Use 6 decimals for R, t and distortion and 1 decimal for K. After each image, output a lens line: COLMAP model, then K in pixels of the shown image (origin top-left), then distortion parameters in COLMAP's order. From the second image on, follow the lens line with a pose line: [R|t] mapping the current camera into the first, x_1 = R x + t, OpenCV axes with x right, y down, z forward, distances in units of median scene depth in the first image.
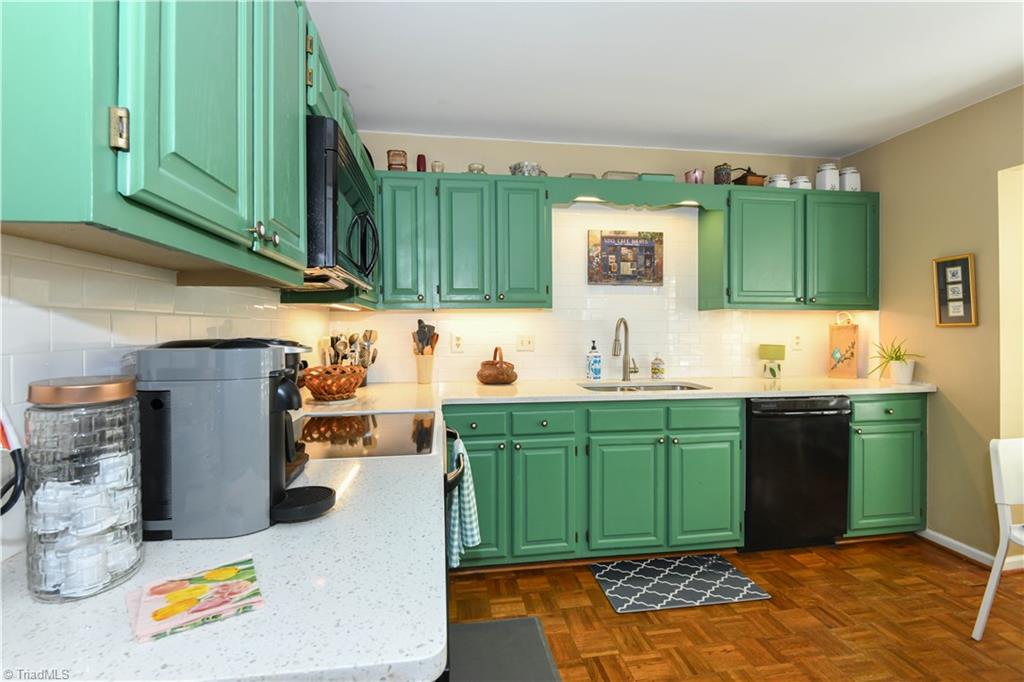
lens RADIAL K [[484.2, 0, 499.7], [0, 484.2, 328.4], [0, 0, 1]] dist [0.016269, -0.017848]
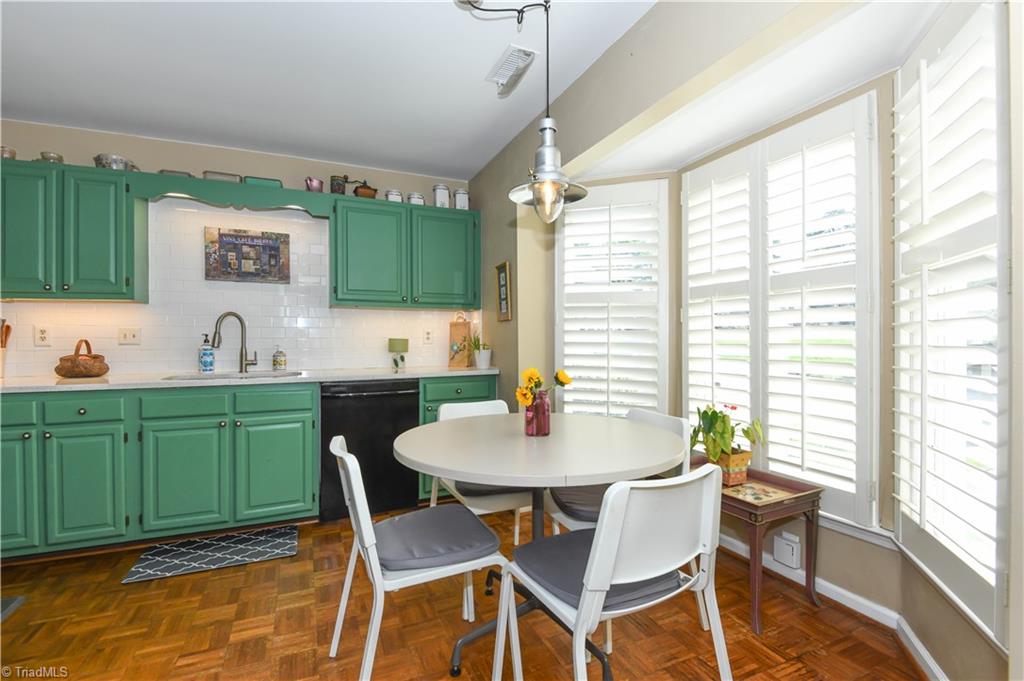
lens RADIAL K [[484.2, 0, 525.2], [0, 484.2, 337.6], [0, 0, 1]] dist [0.016269, -0.017848]
pose [[0.961432, -0.000401, 0.275044, 0.594490], [0.002038, 0.999982, -0.005667, 0.041939], [-0.275037, 0.006009, 0.961415, -0.193000]]
